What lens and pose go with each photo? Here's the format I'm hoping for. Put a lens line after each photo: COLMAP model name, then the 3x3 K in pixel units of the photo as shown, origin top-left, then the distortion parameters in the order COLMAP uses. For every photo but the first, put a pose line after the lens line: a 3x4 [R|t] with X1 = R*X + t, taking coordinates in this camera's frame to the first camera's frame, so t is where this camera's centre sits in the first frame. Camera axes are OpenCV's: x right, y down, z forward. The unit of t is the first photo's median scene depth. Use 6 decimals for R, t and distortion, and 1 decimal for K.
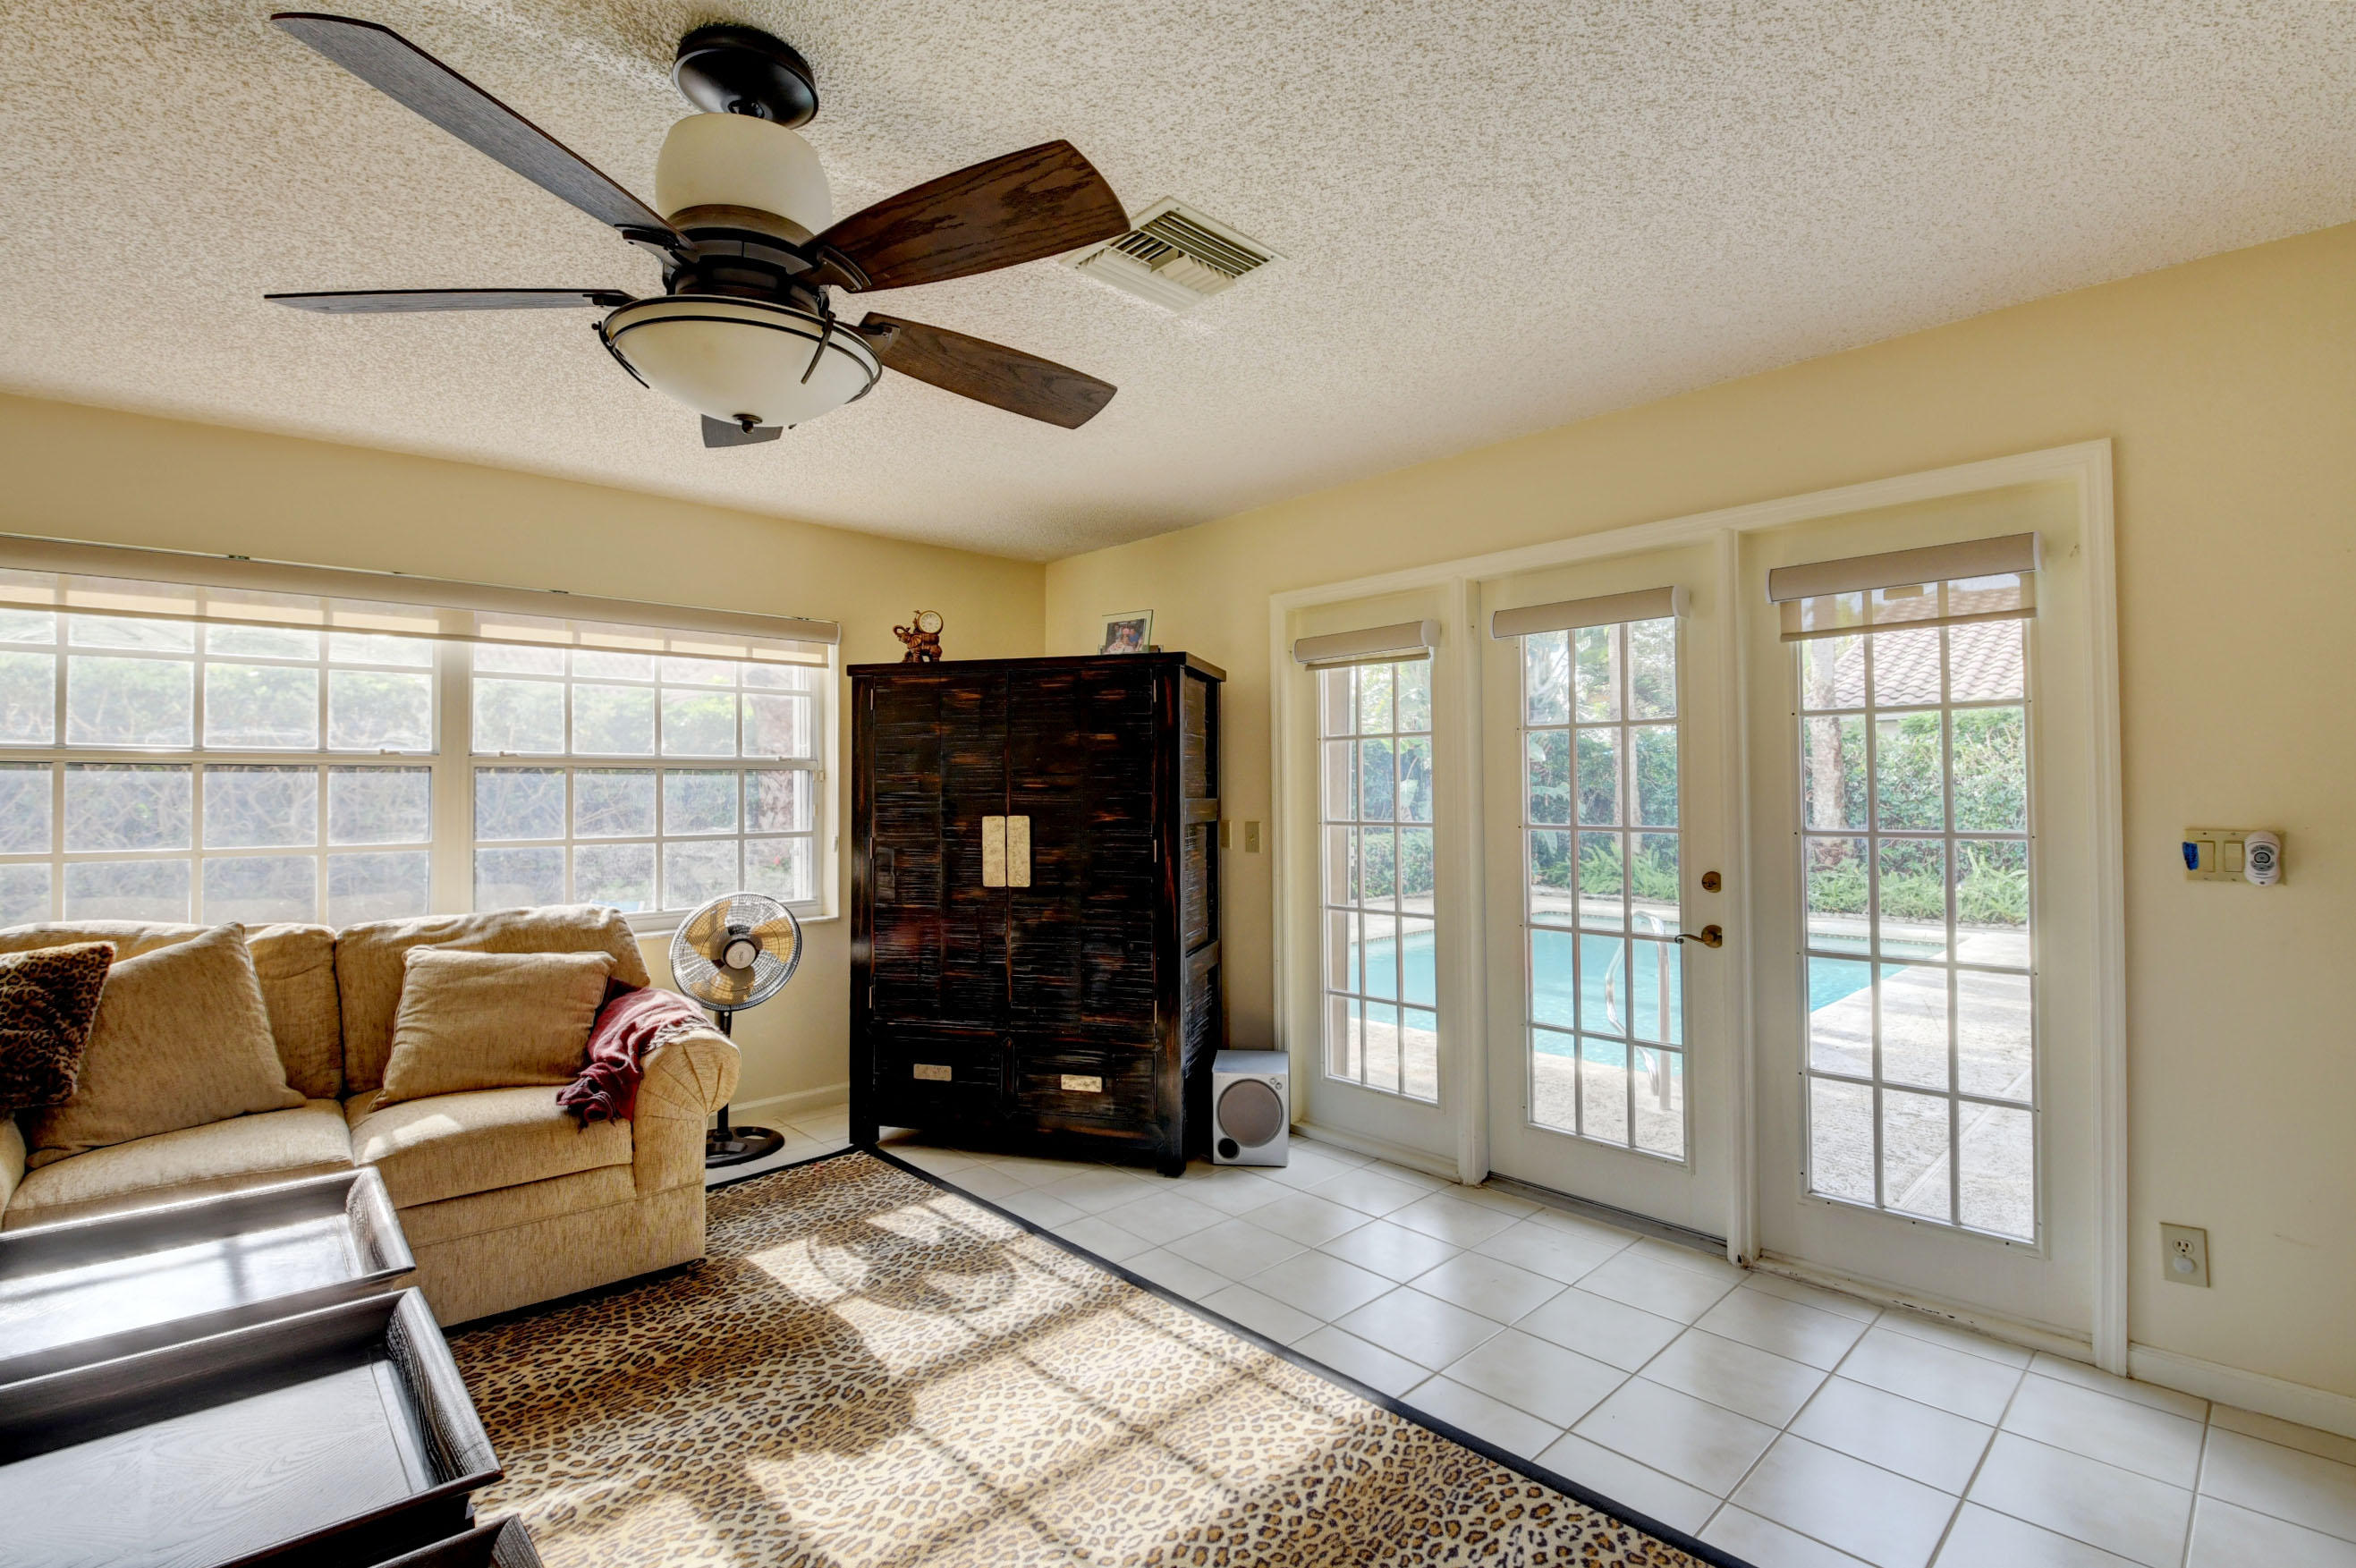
lens RADIAL K [[1035.8, 0, 1175.9], [0, 1035.8, 772.0], [0, 0, 1]] dist [-0.004222, -0.014473]
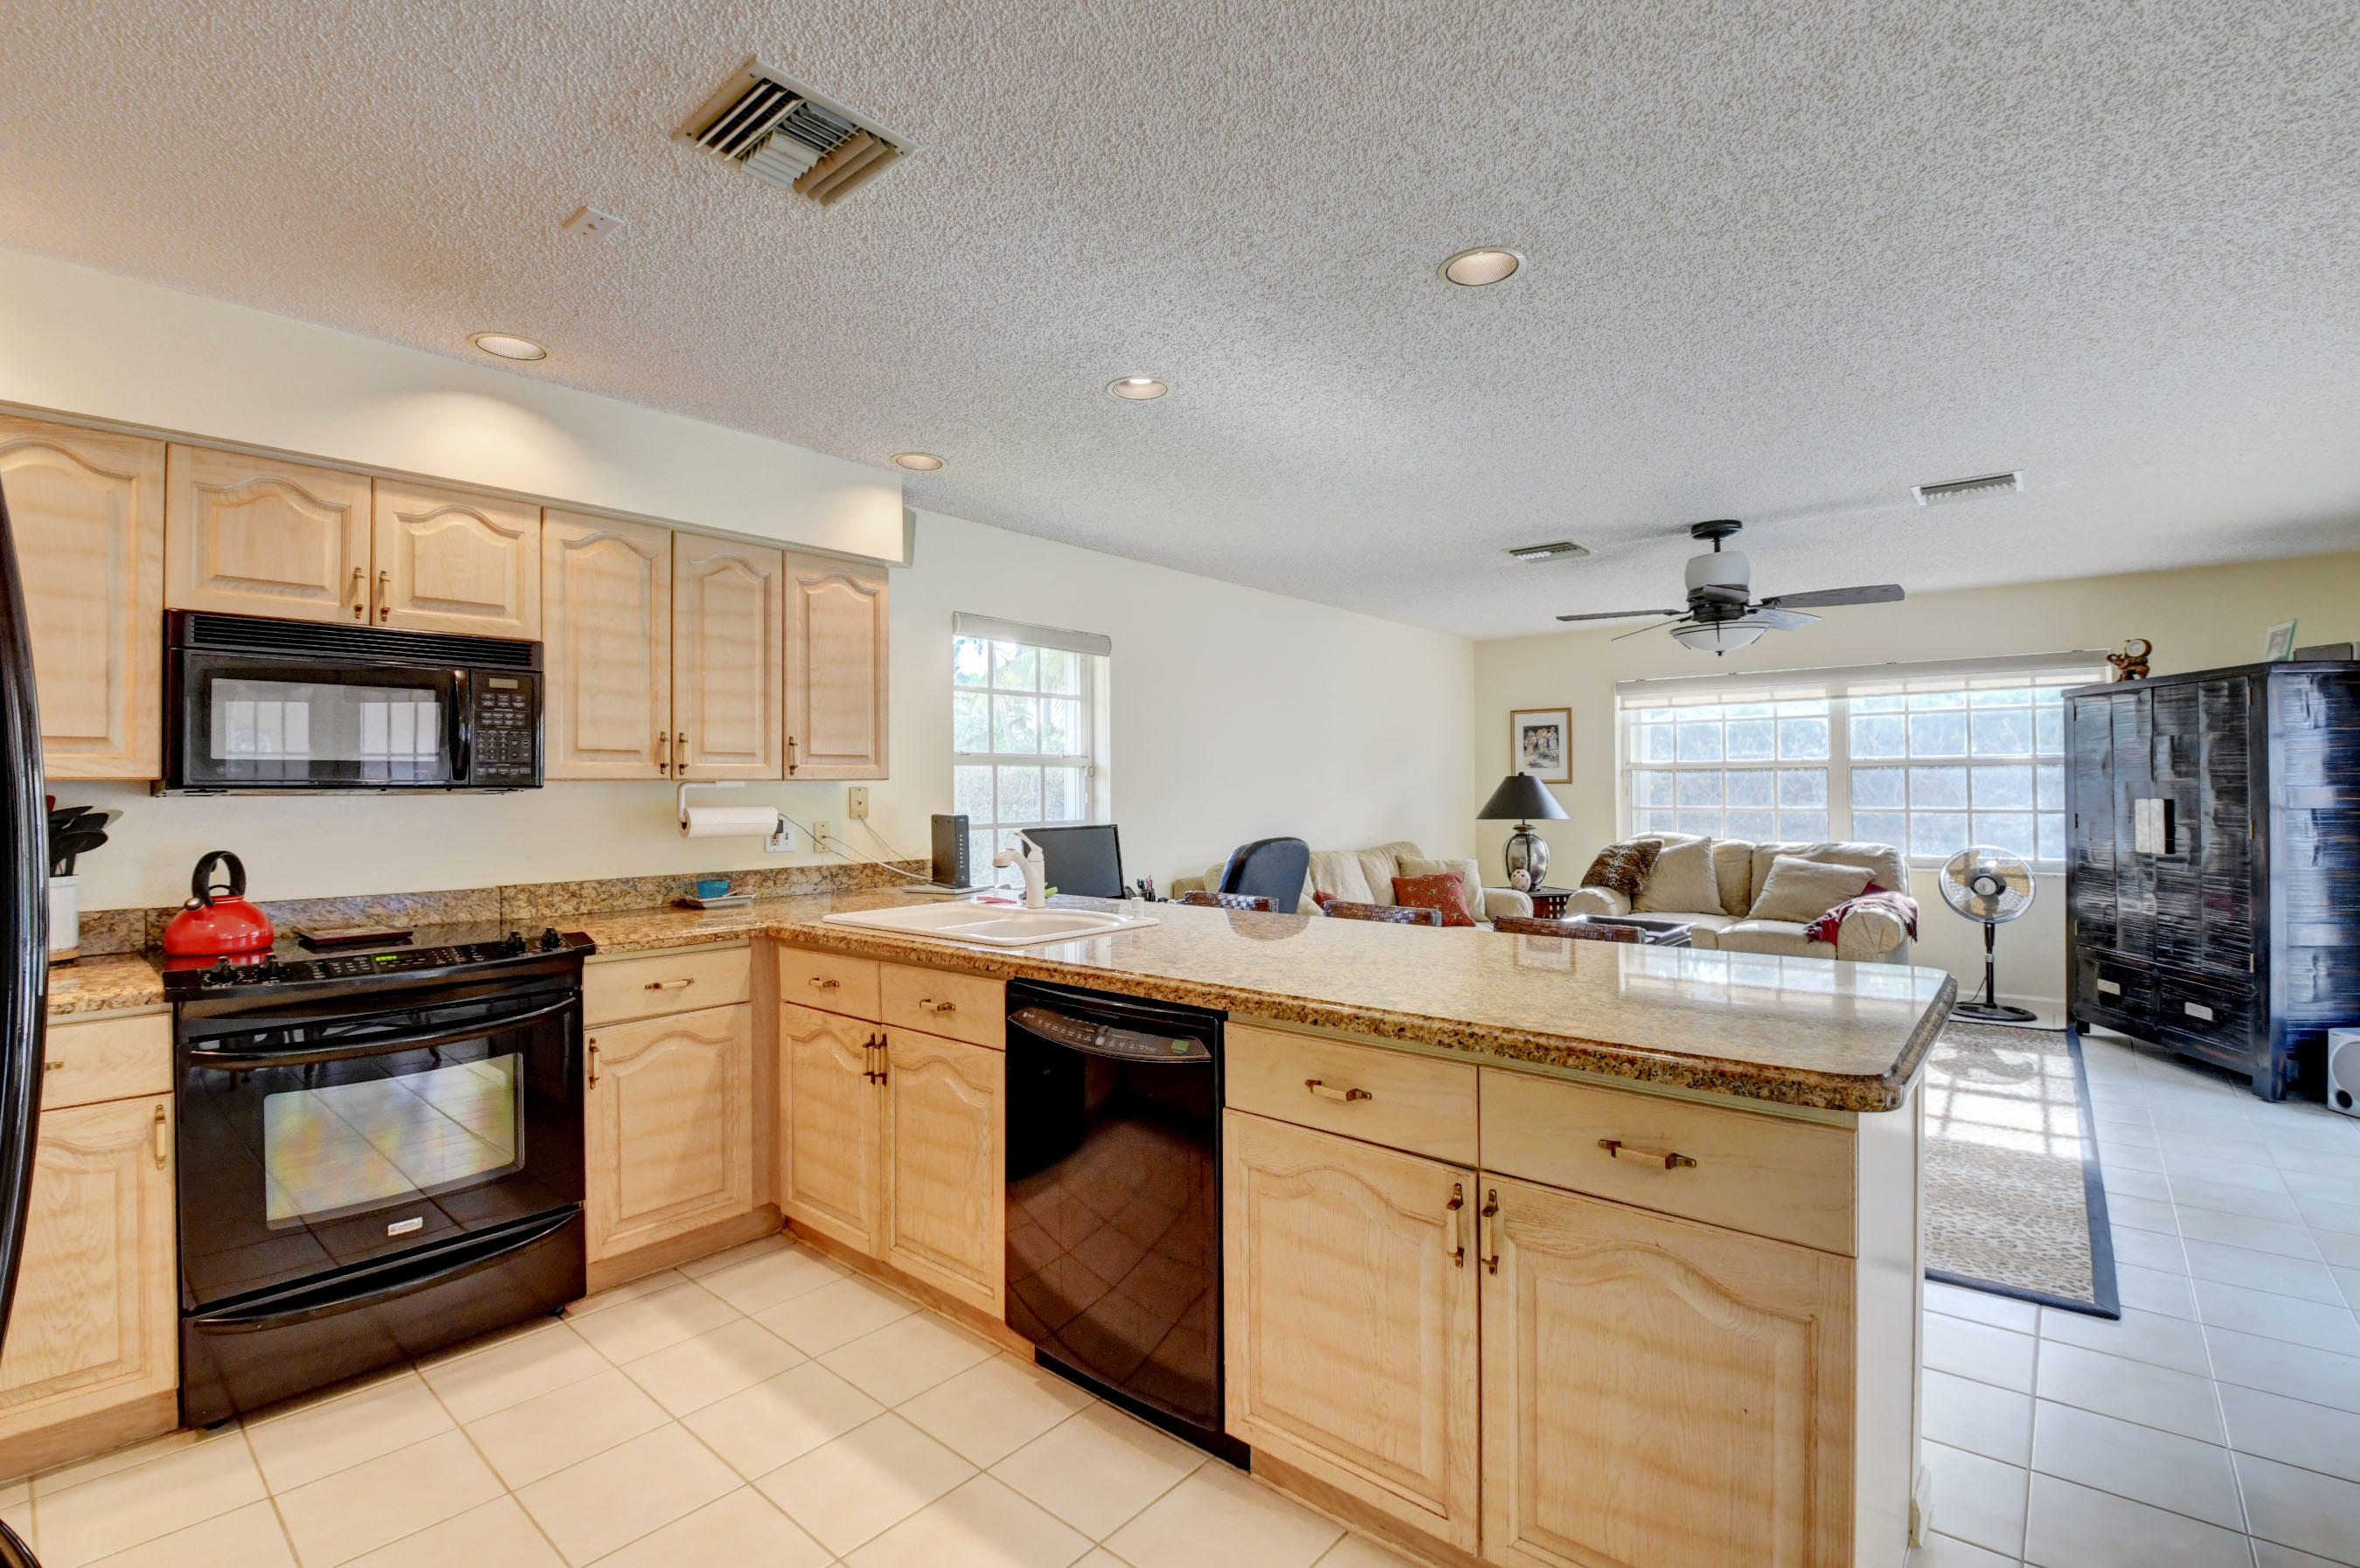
lens RADIAL K [[1037.5, 0, 1203.8], [0, 1037.5, 779.7], [0, 0, 1]] dist [-0.004222, -0.014473]
pose [[0.117898, -0.000691, -0.993025, 1.141371], [0.034532, 0.999398, 0.003404, -0.032380], [0.992425, -0.034692, 0.117851, -0.394369]]
